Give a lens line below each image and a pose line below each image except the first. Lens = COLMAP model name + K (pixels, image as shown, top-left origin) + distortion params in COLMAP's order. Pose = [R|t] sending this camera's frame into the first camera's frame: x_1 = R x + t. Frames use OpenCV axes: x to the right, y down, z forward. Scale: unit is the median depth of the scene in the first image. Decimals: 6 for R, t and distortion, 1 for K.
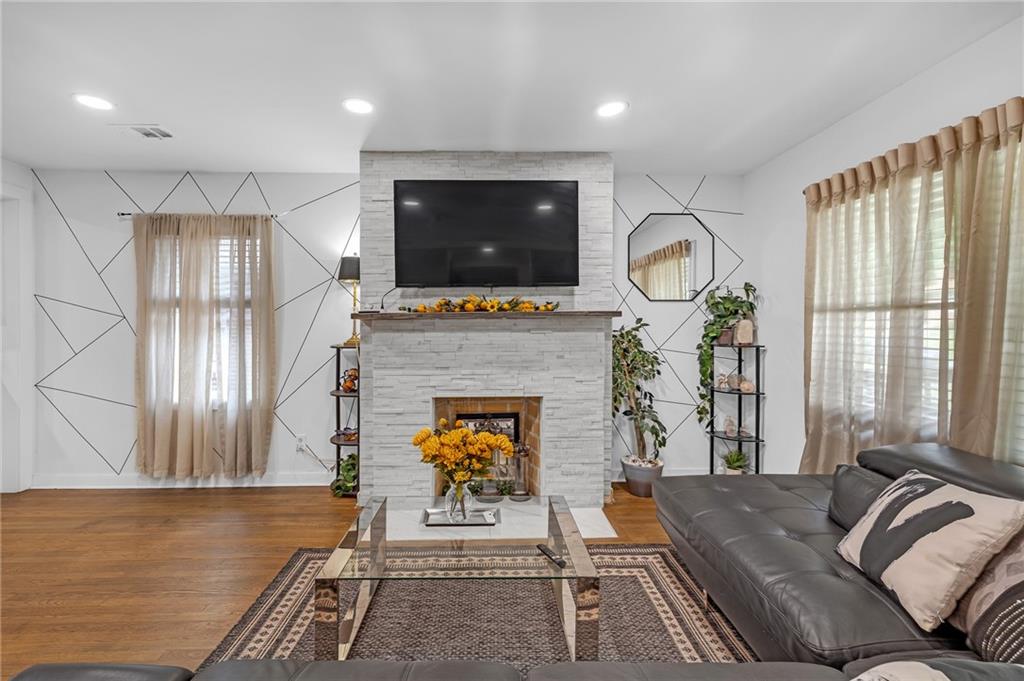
lens RADIAL K [[452.2, 0, 507.7], [0, 452.2, 328.2], [0, 0, 1]] dist [0.000158, 0.000062]
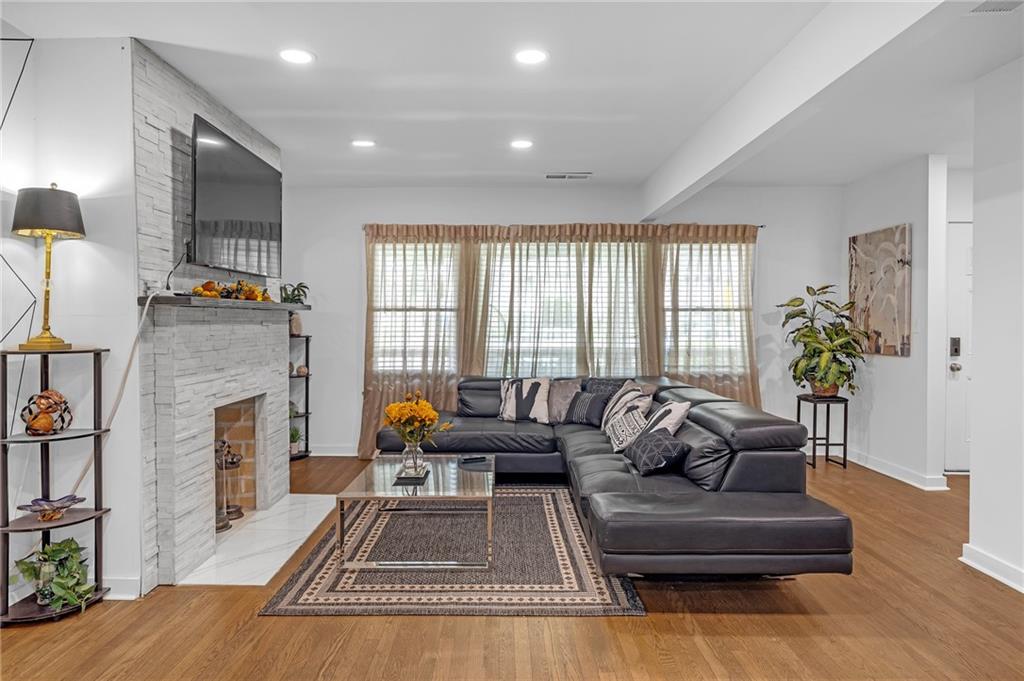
lens RADIAL K [[616.9, 0, 512.0], [0, 616.9, 340.5], [0, 0, 1]] dist [0.000098, 0.000021]
pose [[0.012658, -0.024792, 0.999612, -1.200385], [0.009053, 0.999654, 0.024679, 0.015028], [-0.999879, 0.008737, 0.012878, 0.470497]]
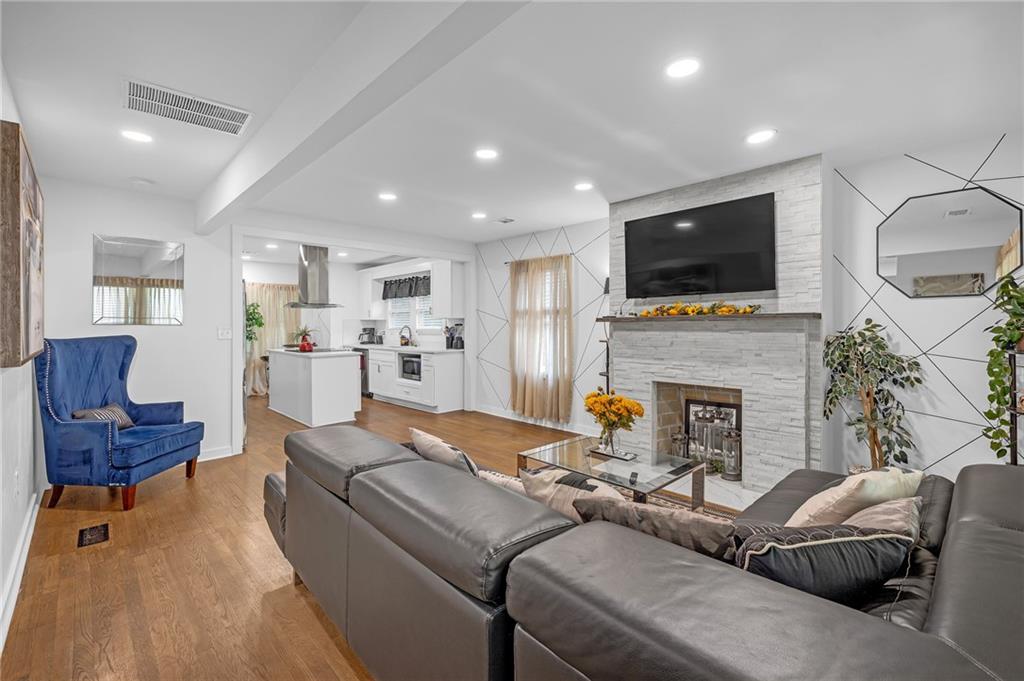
lens RADIAL K [[452.2, 0, 507.7], [0, 452.2, 328.2], [0, 0, 1]] dist [0.000158, 0.000062]
pose [[0.661396, 0.004047, -0.750026, 0.537015], [-0.002253, 0.999992, 0.003410, -0.003999], [0.750034, -0.000566, 0.661399, -0.185066]]
